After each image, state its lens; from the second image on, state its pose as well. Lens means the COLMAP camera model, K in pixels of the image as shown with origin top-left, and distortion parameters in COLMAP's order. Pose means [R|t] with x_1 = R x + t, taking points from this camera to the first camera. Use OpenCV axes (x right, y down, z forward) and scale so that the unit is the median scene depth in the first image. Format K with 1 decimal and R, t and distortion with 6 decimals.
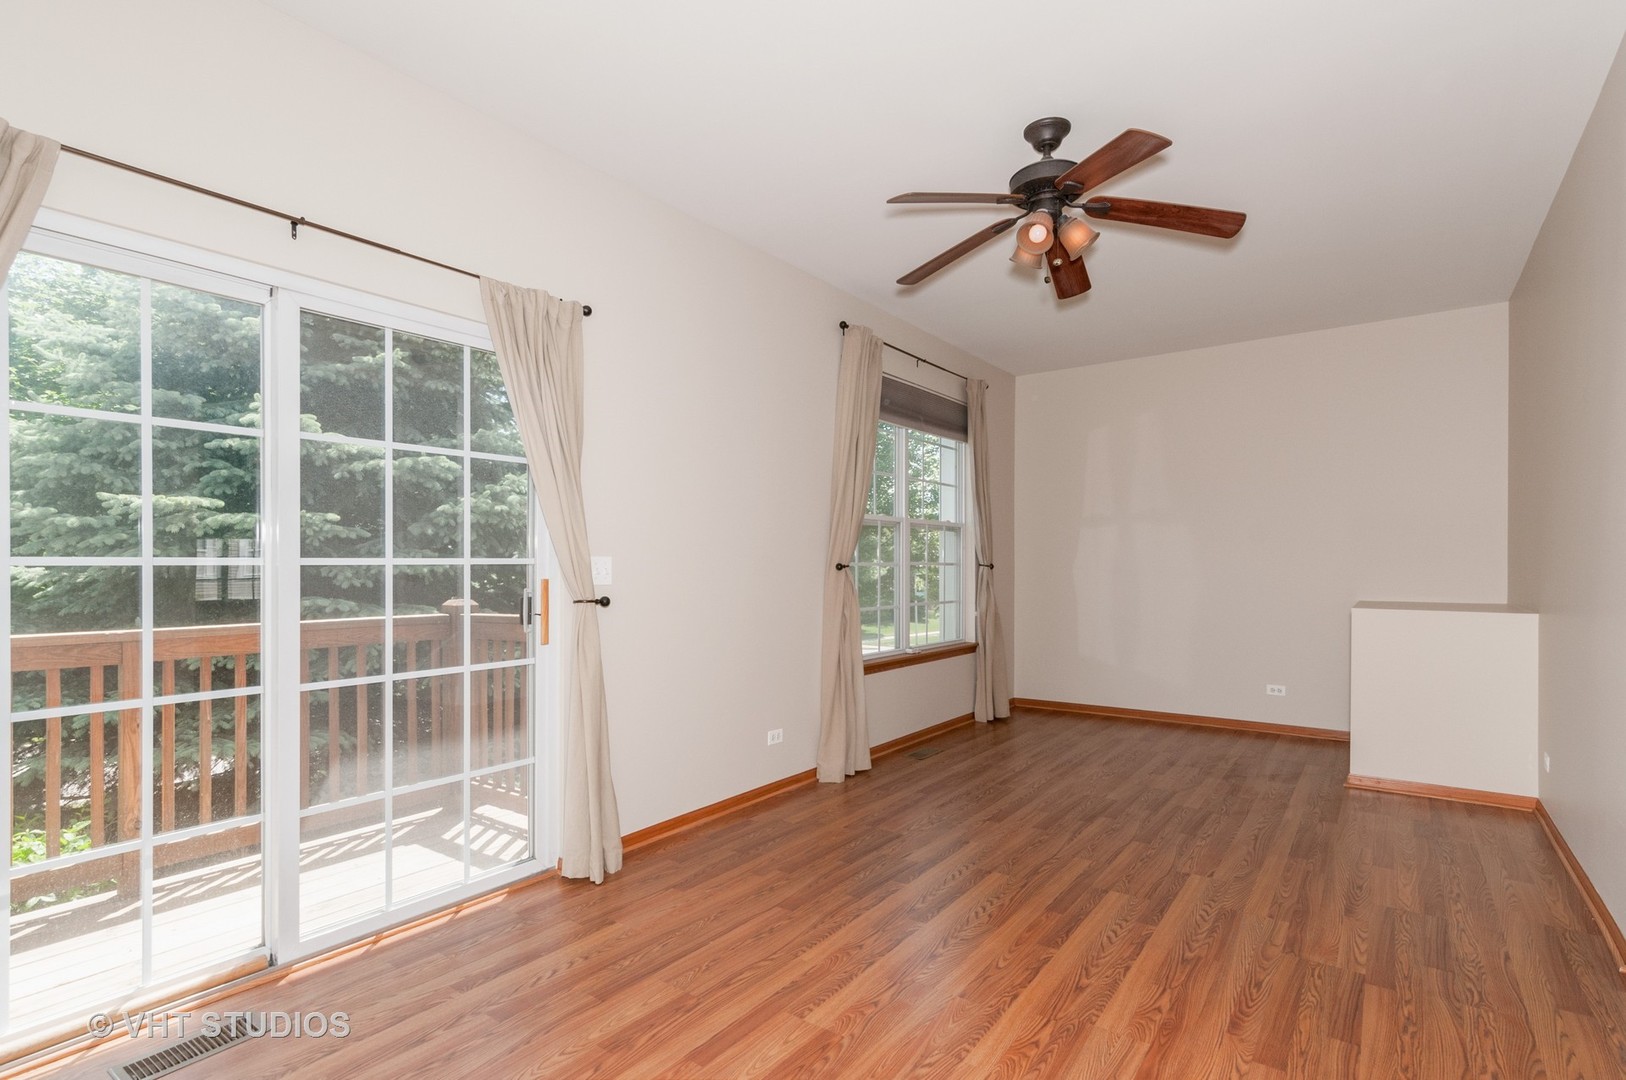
lens RADIAL K [[782.6, 0, 808.1], [0, 782.6, 563.4], [0, 0, 1]] dist [0.046251, -0.019235]
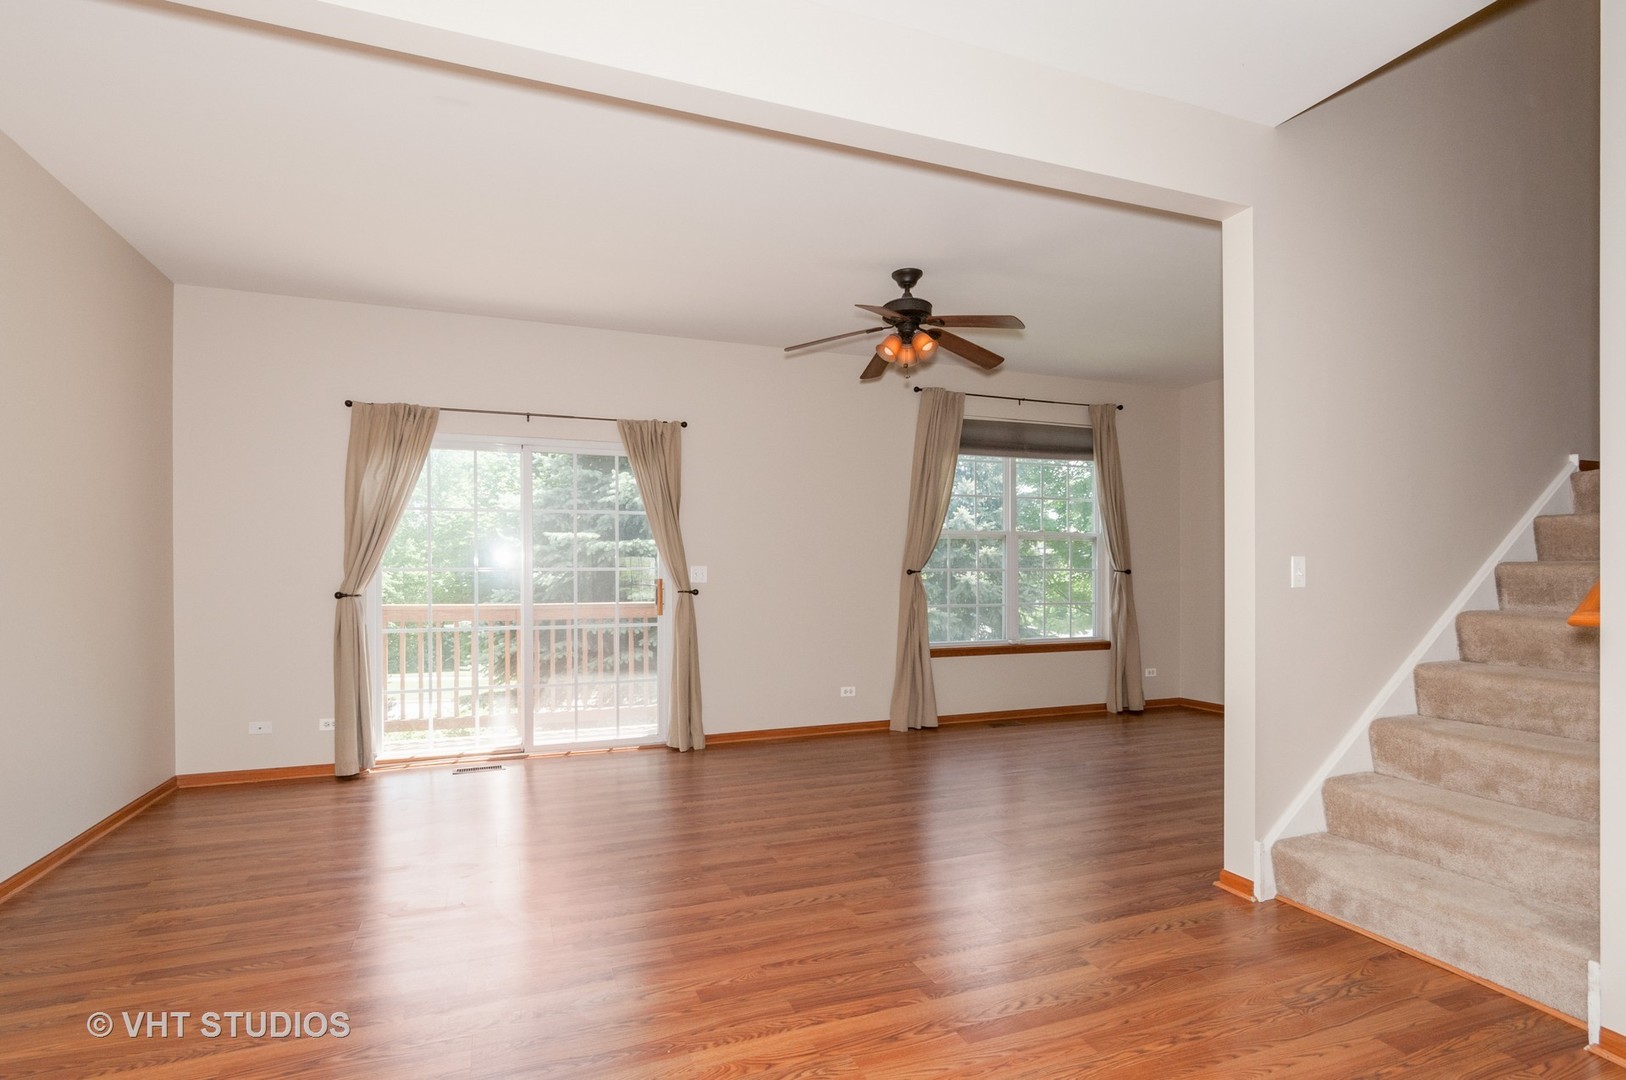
lens RADIAL K [[782.6, 0, 808.1], [0, 782.6, 563.4], [0, 0, 1]] dist [0.046251, -0.019235]
pose [[0.846400, -0.006939, -0.532502, 0.678816], [0.001755, 0.999946, -0.010241, 0.003787], [0.532544, 0.007734, 0.846367, -0.249289]]
